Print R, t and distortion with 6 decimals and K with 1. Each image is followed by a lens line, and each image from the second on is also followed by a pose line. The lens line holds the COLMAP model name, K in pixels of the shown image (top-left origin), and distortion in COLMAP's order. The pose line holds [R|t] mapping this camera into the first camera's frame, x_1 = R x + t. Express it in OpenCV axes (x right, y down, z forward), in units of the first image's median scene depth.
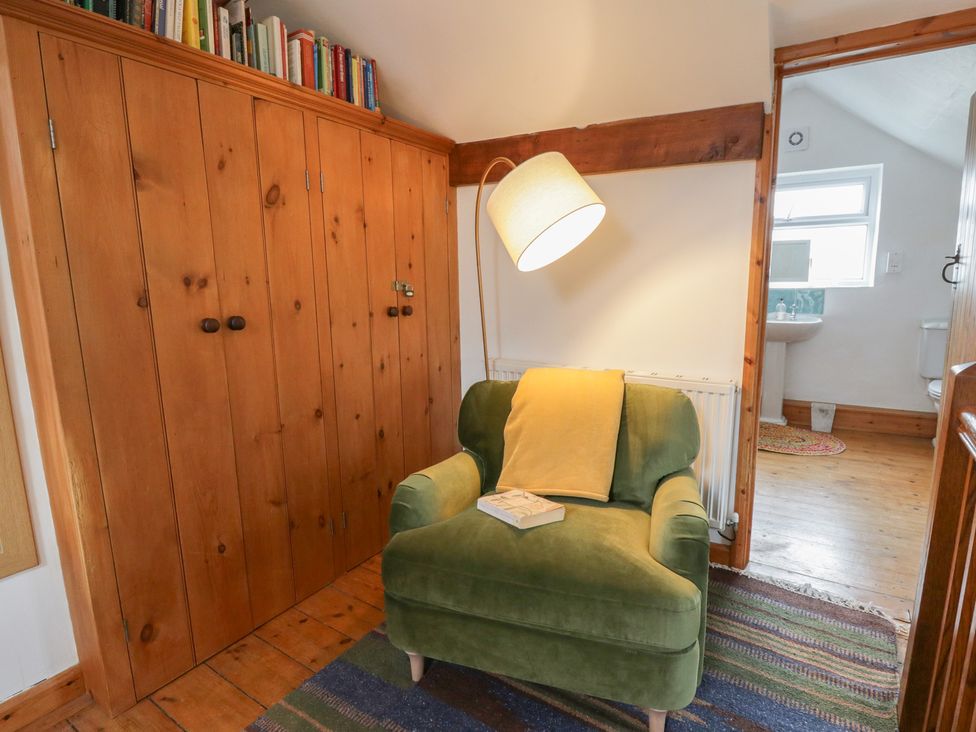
lens RADIAL K [[527.4, 0, 488.0], [0, 527.4, 364.8], [0, 0, 1]] dist [0.003477, -0.010292]
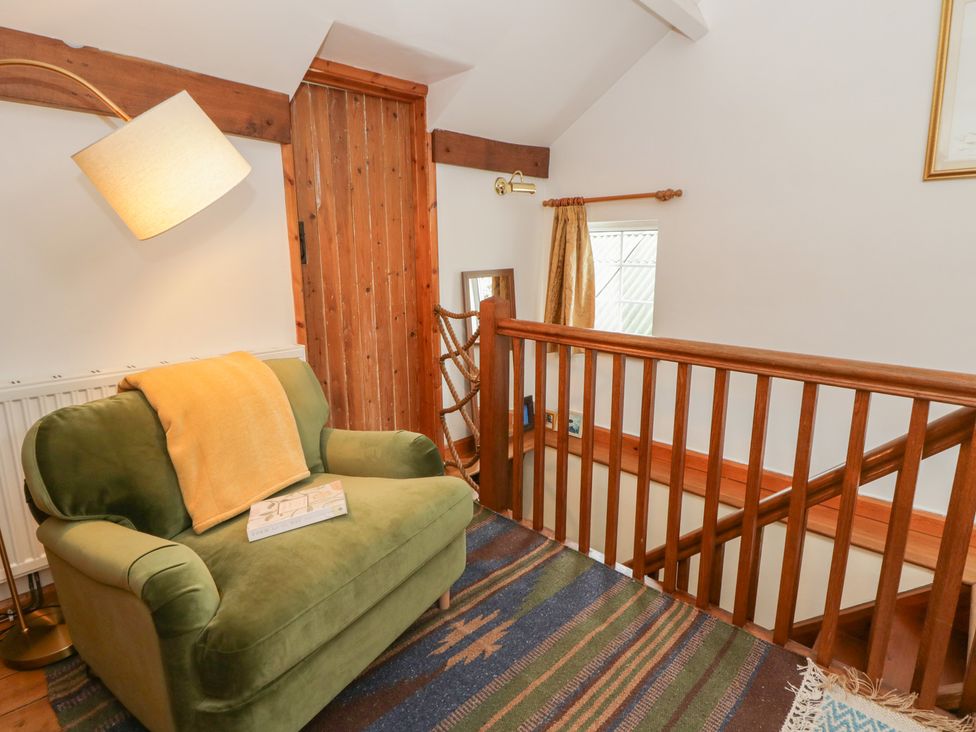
lens RADIAL K [[527.4, 0, 488.0], [0, 527.4, 364.8], [0, 0, 1]] dist [0.003477, -0.010292]
pose [[0.208362, -0.196968, 0.958013, -0.577359], [0.164439, 0.972623, 0.164207, -0.049893], [-0.964129, 0.123320, 0.235047, 0.387887]]
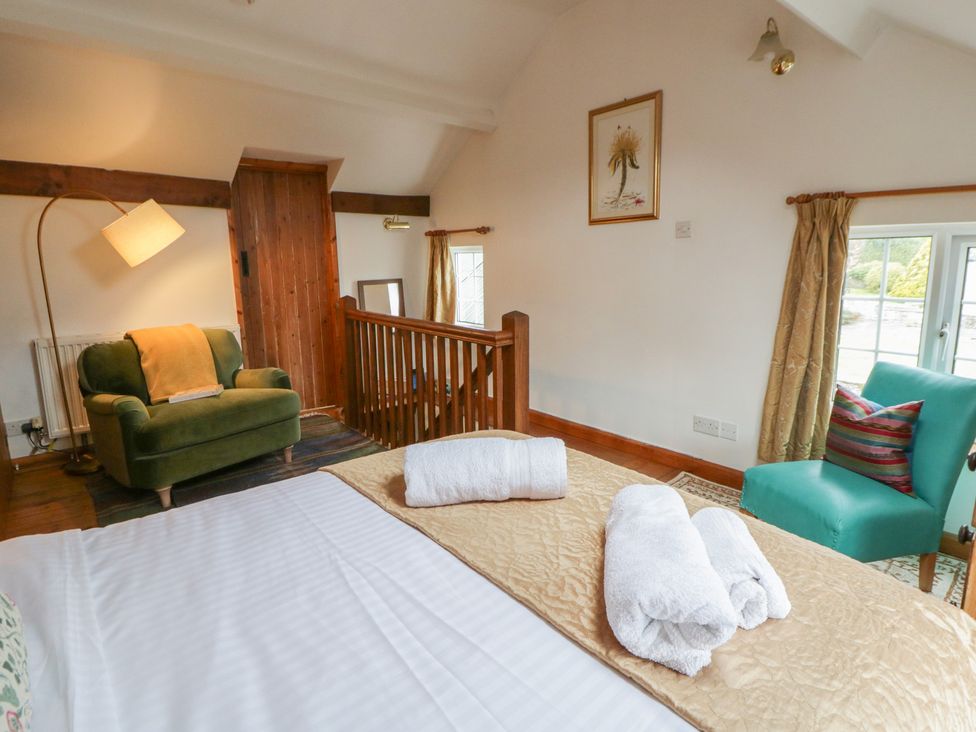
lens RADIAL K [[547.8, 0, 501.6], [0, 547.8, 362.7], [0, 0, 1]] dist [0.000578, 0.000596]
pose [[0.318586, -0.168956, 0.932715, -1.189518], [0.166004, 0.978724, 0.120588, 0.093792], [-0.933245, 0.116417, 0.339855, -0.585658]]
